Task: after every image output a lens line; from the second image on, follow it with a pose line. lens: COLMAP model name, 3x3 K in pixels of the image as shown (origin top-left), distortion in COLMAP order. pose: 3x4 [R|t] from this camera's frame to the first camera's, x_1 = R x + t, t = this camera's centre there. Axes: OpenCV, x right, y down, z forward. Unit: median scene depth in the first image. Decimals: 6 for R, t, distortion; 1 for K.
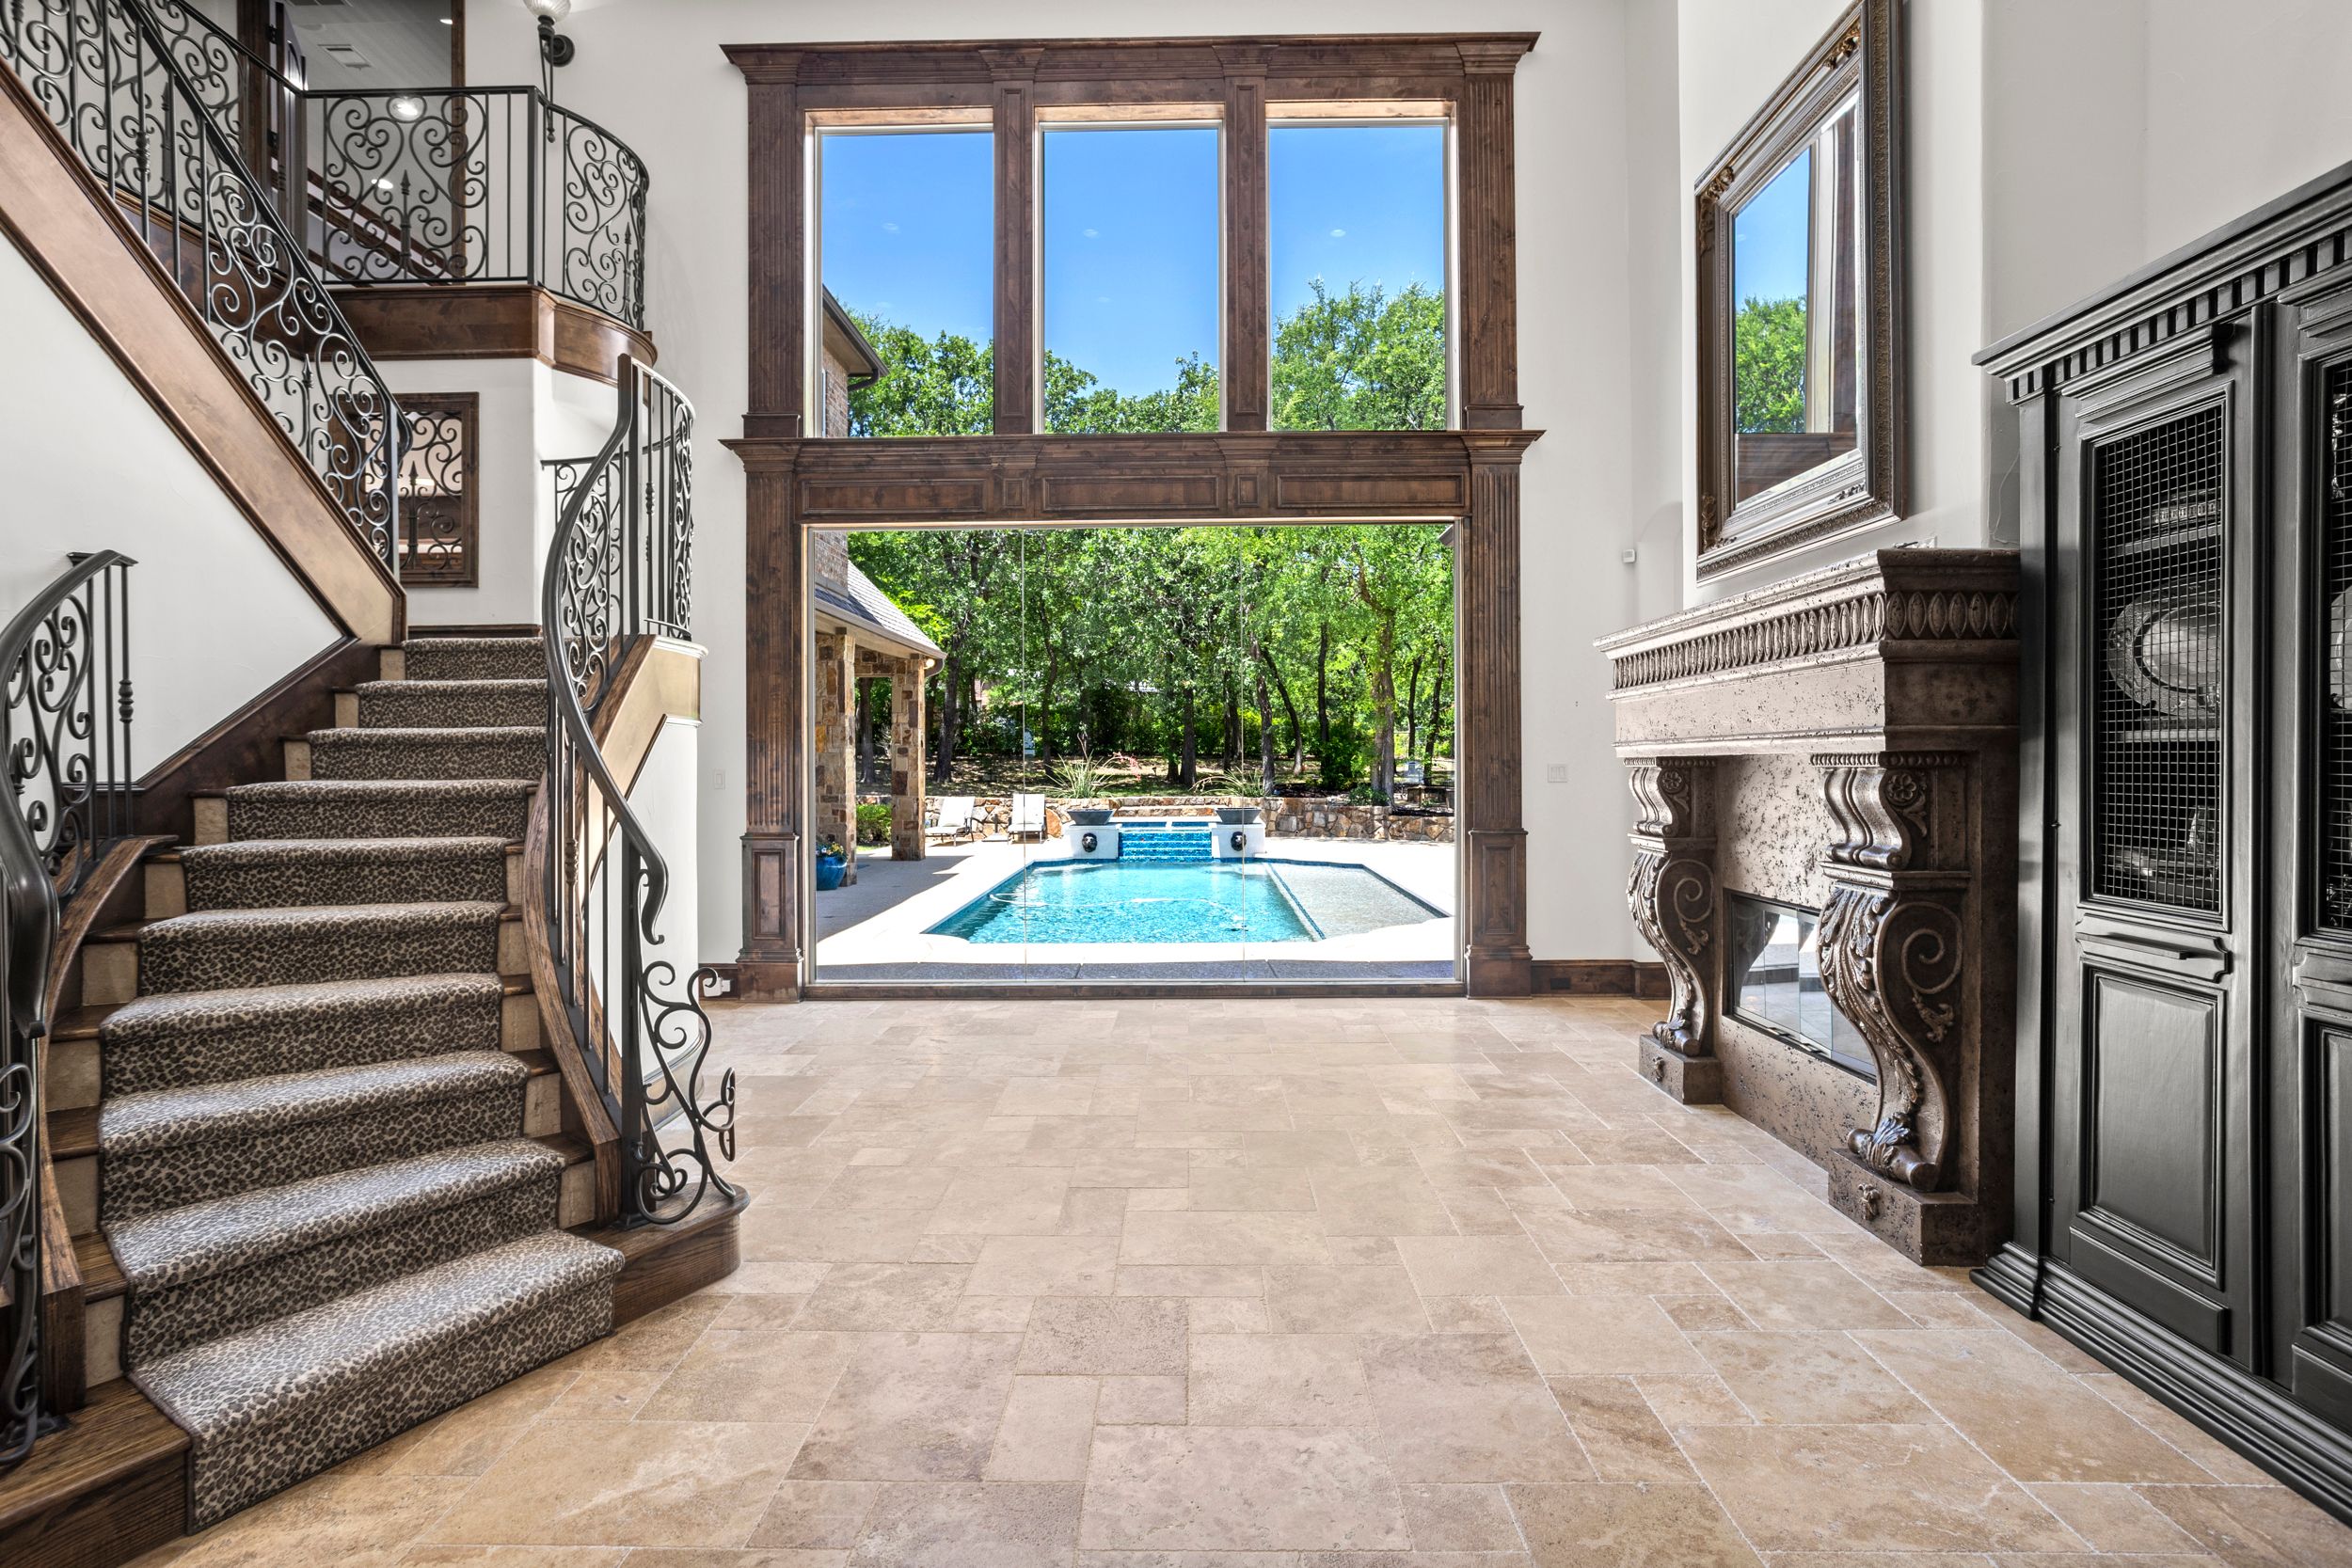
lens RADIAL K [[1172.5, 0, 1169.7], [0, 1172.5, 771.0], [0, 0, 1]] dist [-0.057291, 0.029307]
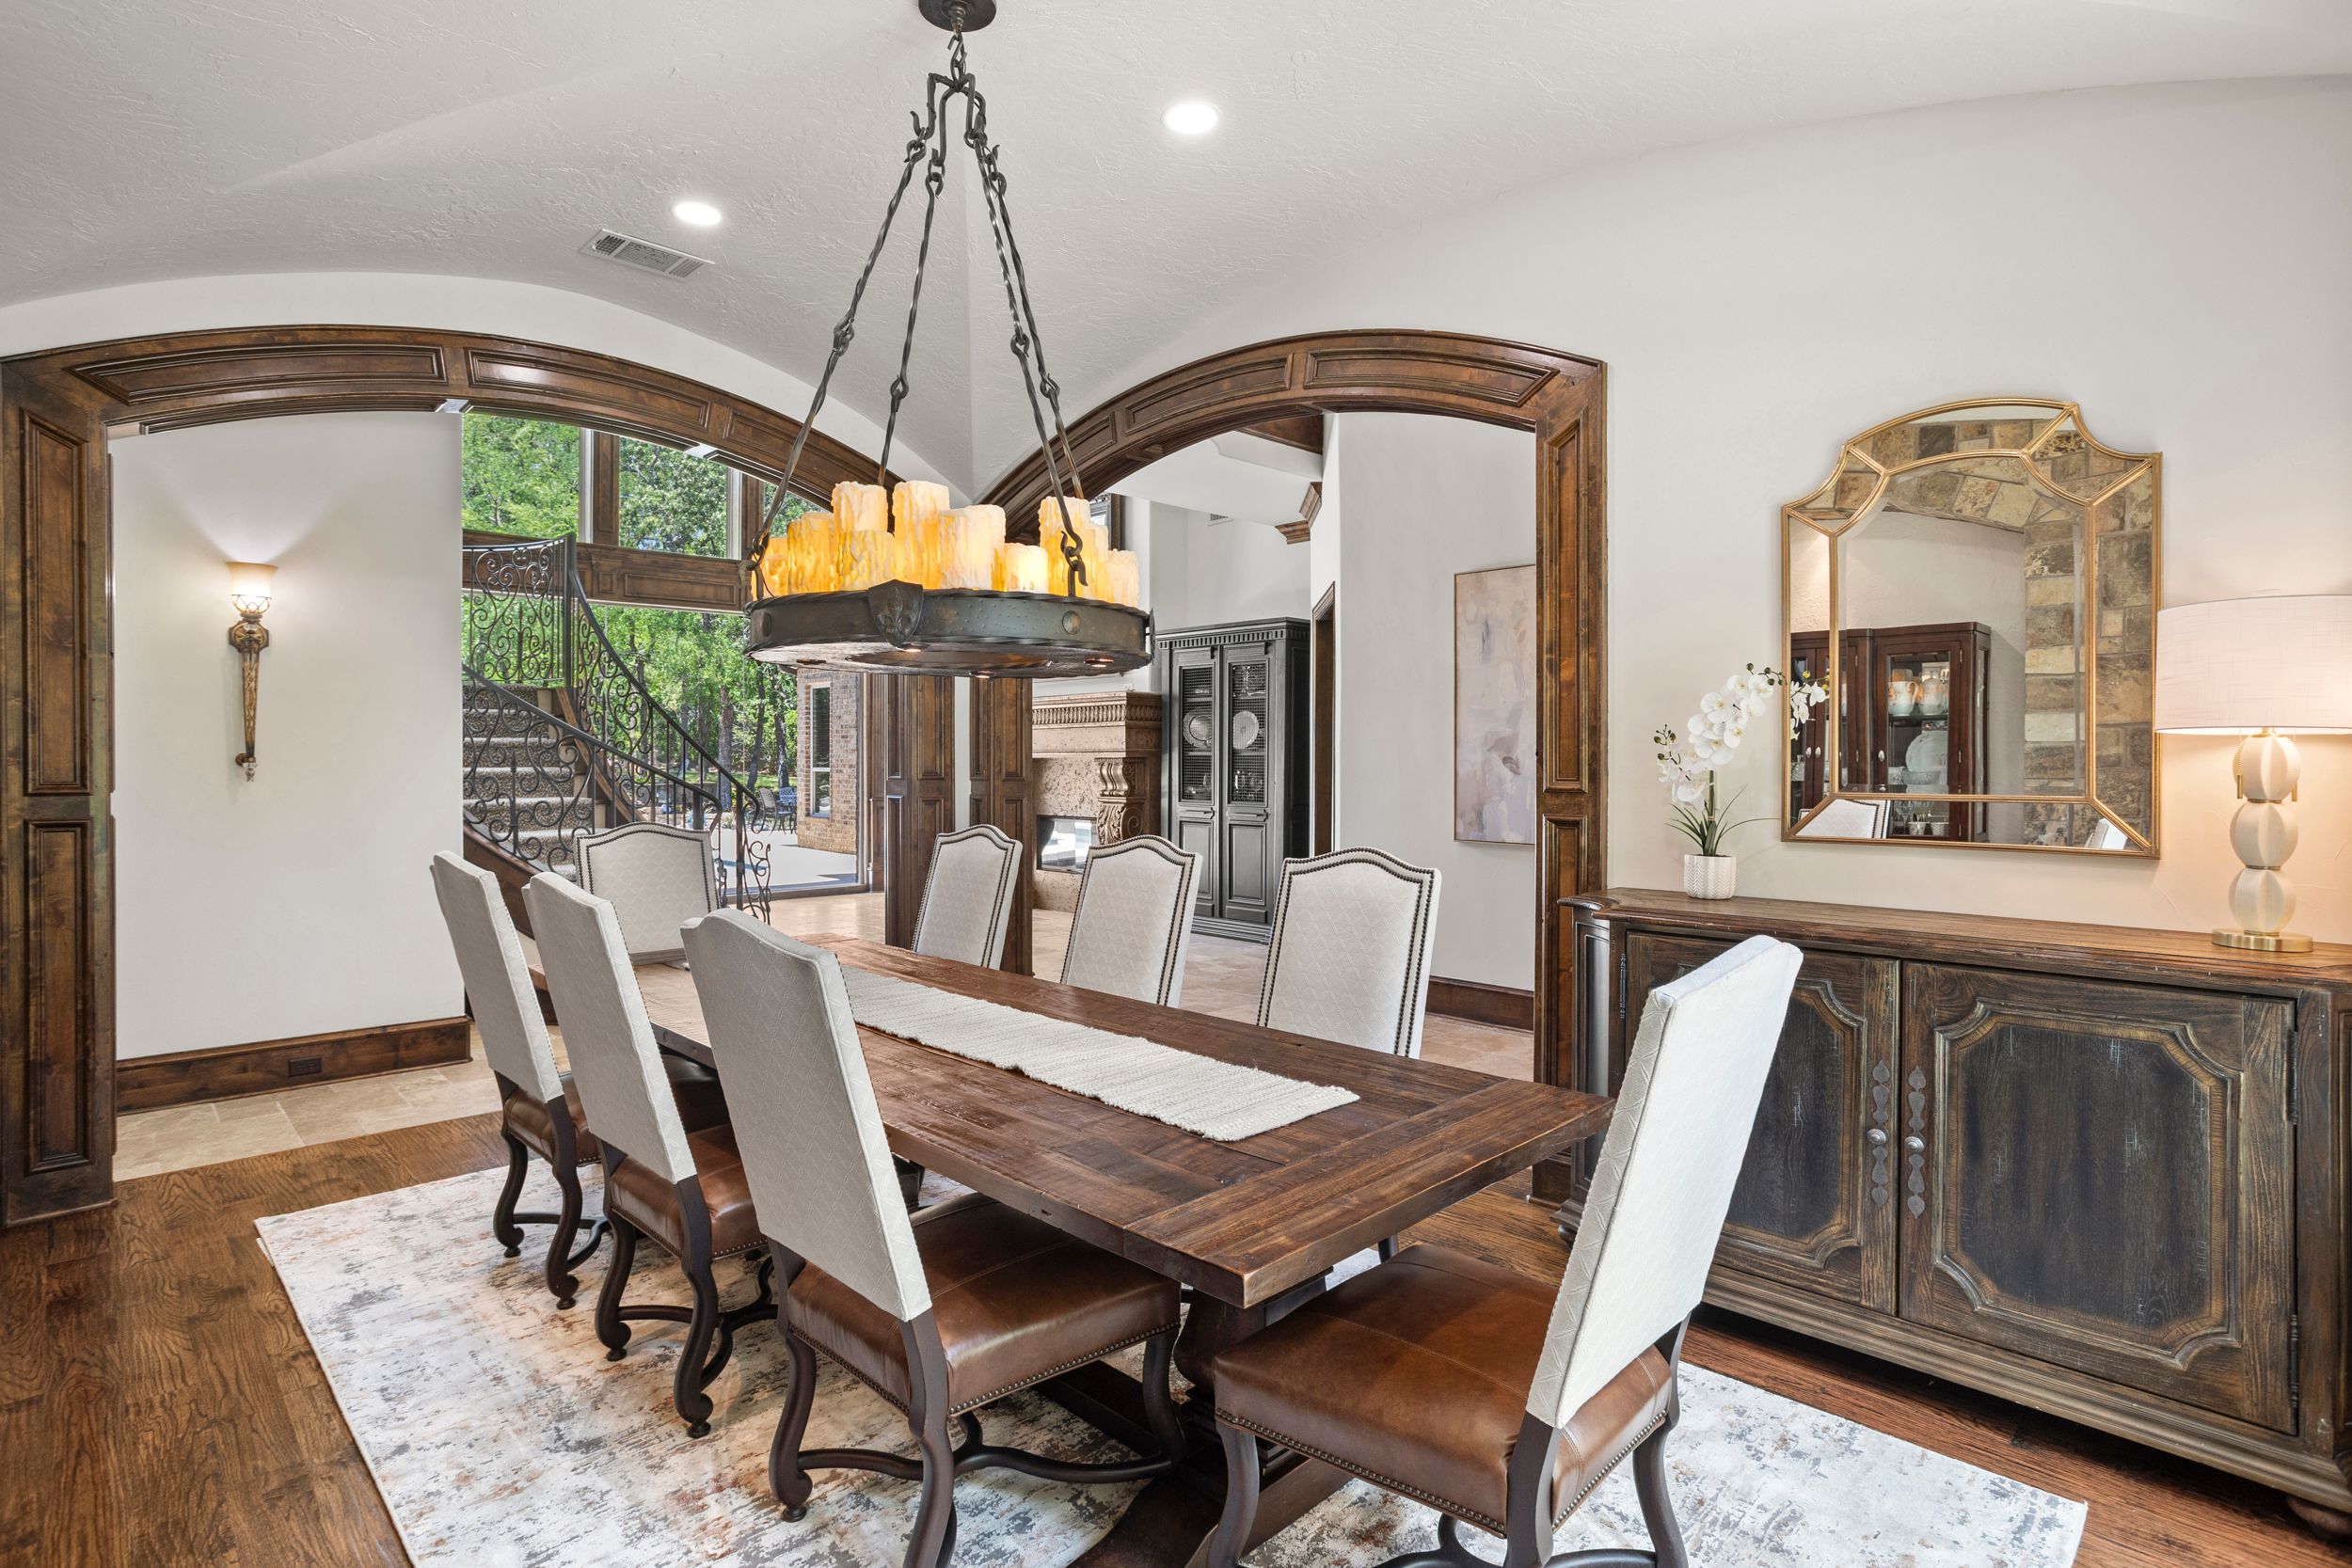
lens RADIAL K [[1172.5, 0, 1169.7], [0, 1172.5, 771.0], [0, 0, 1]] dist [-0.057291, 0.029307]
pose [[0.705436, -0.000992, 0.708773, -1.322699], [0.001059, 0.999999, 0.000346, 0.016486], [-0.708773, 0.000506, 0.705436, -1.123793]]
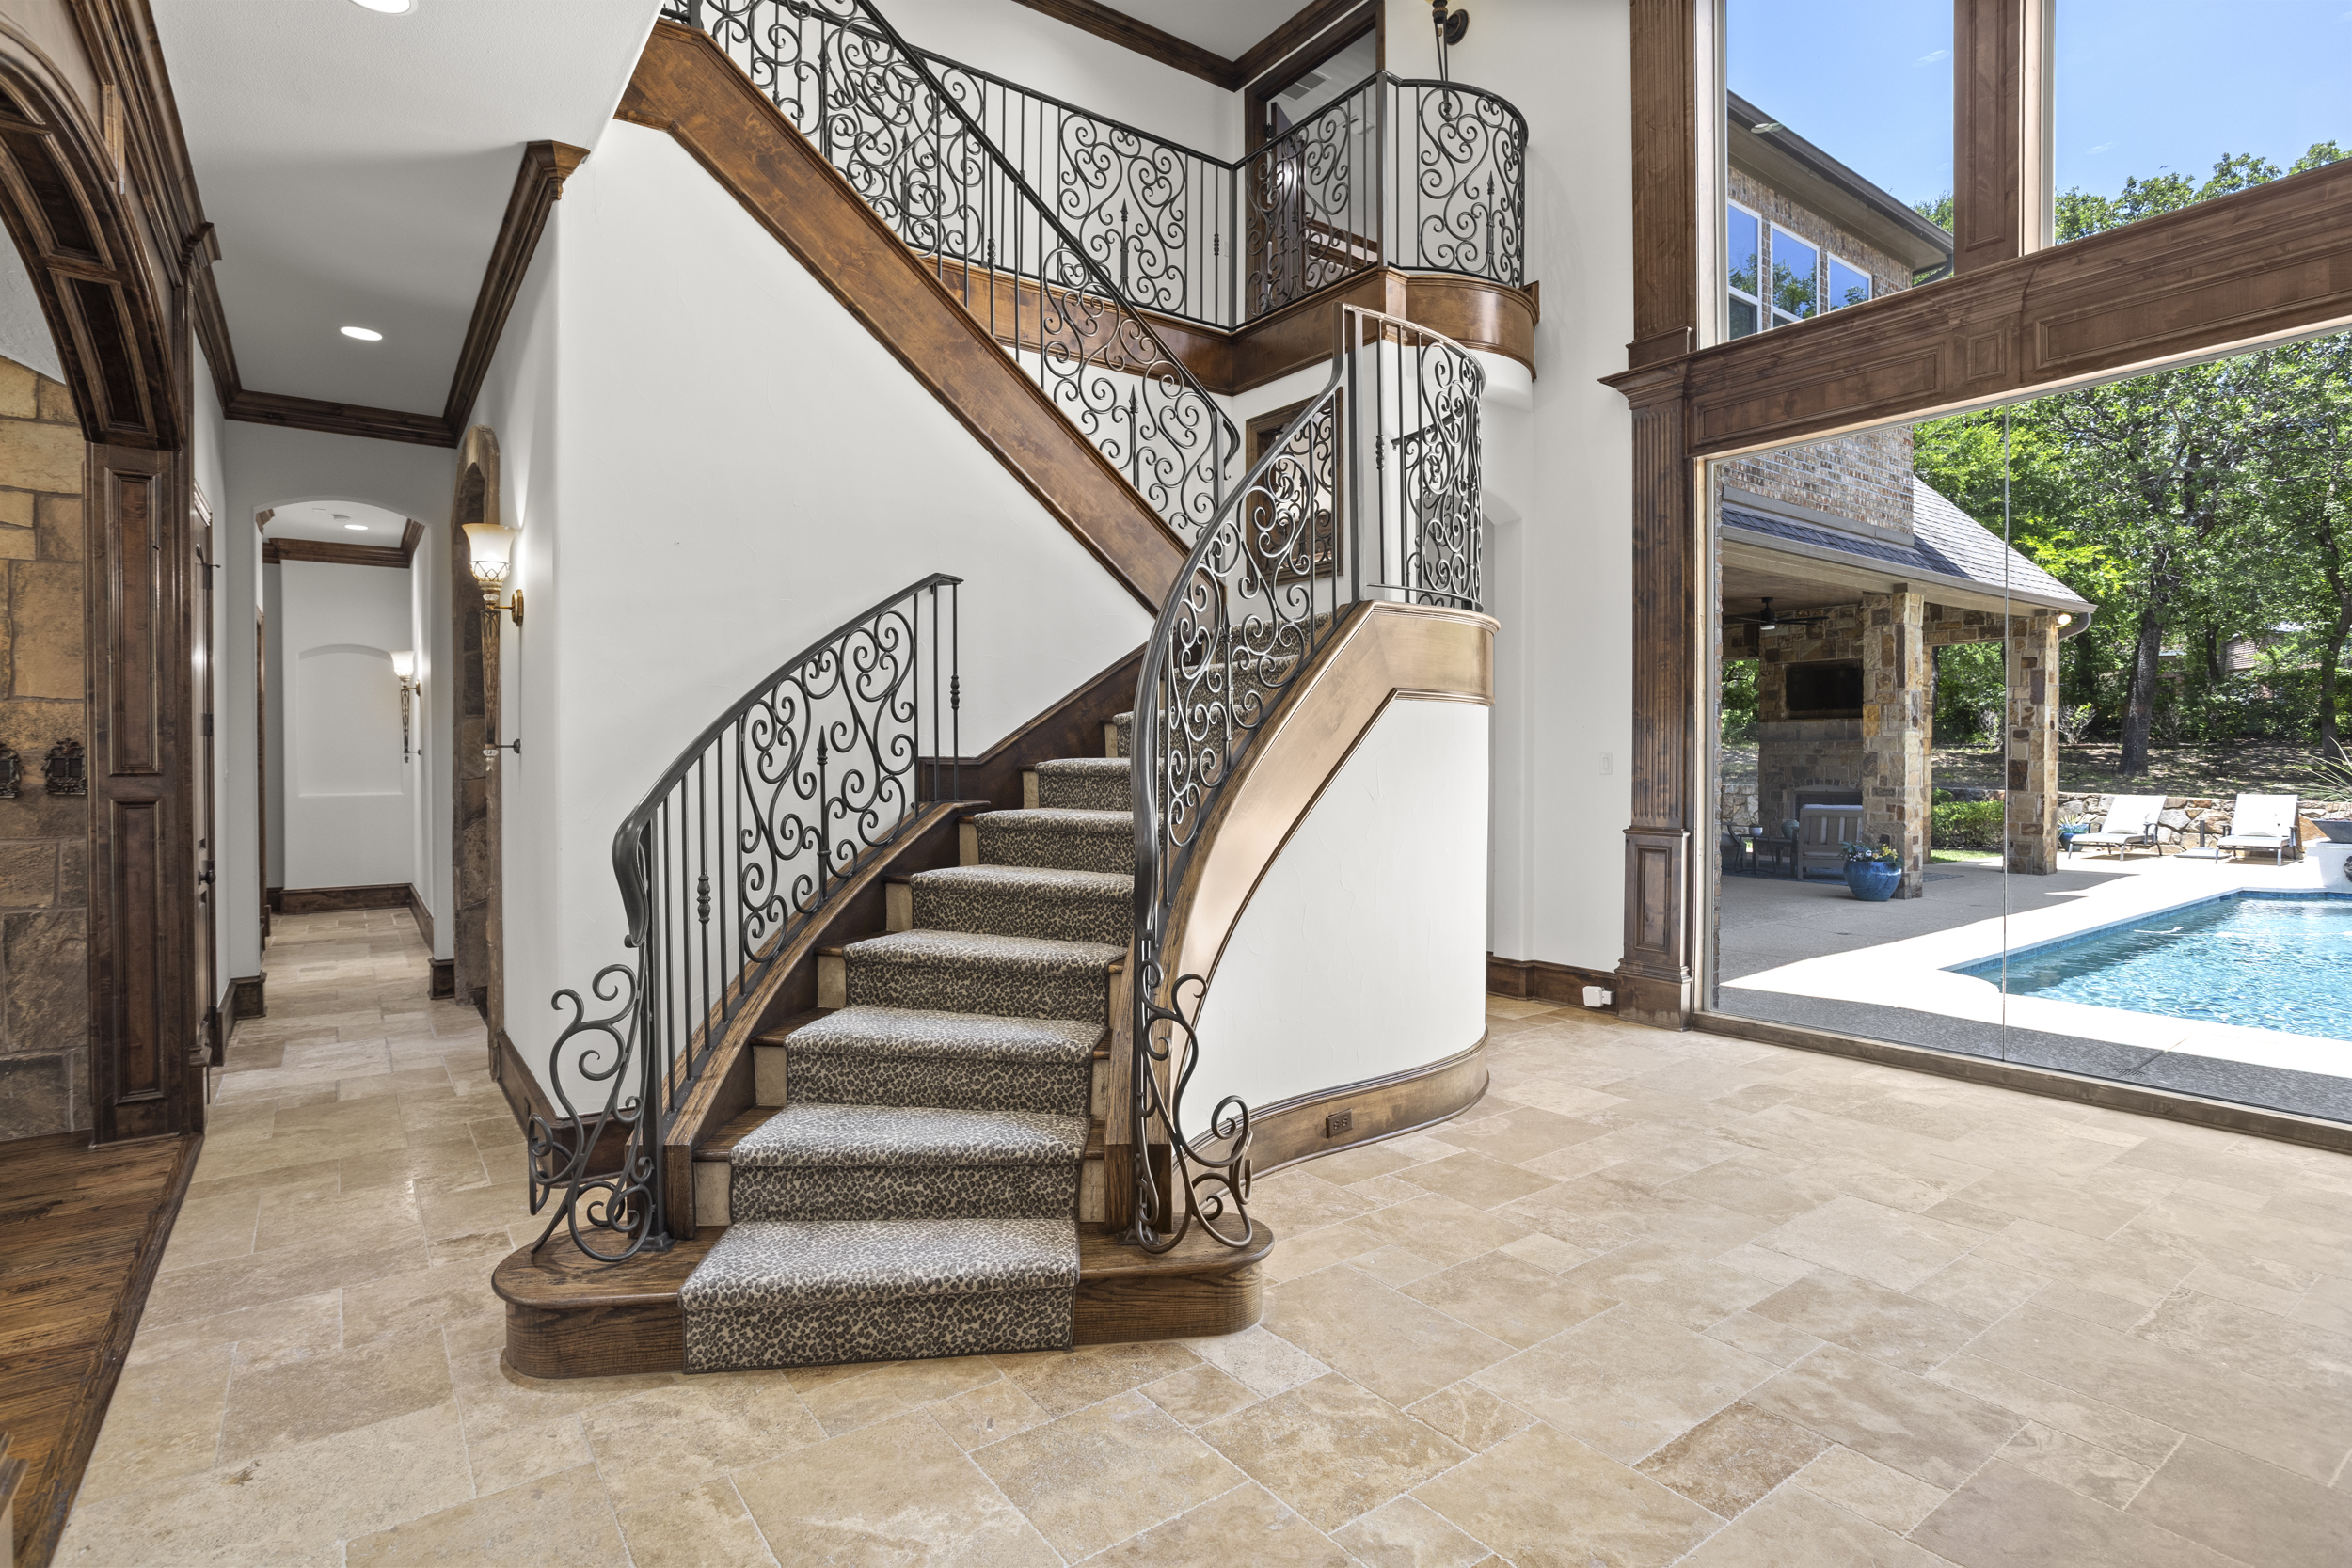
lens RADIAL K [[1172.5, 0, 1169.7], [0, 1172.5, 771.0], [0, 0, 1]] dist [-0.057291, 0.029307]
pose [[0.596983, 0.014496, -0.802123, 0.243319], [-0.006550, 0.999891, 0.013194, 0.006031], [0.802227, -0.002623, 0.597013, 0.396962]]
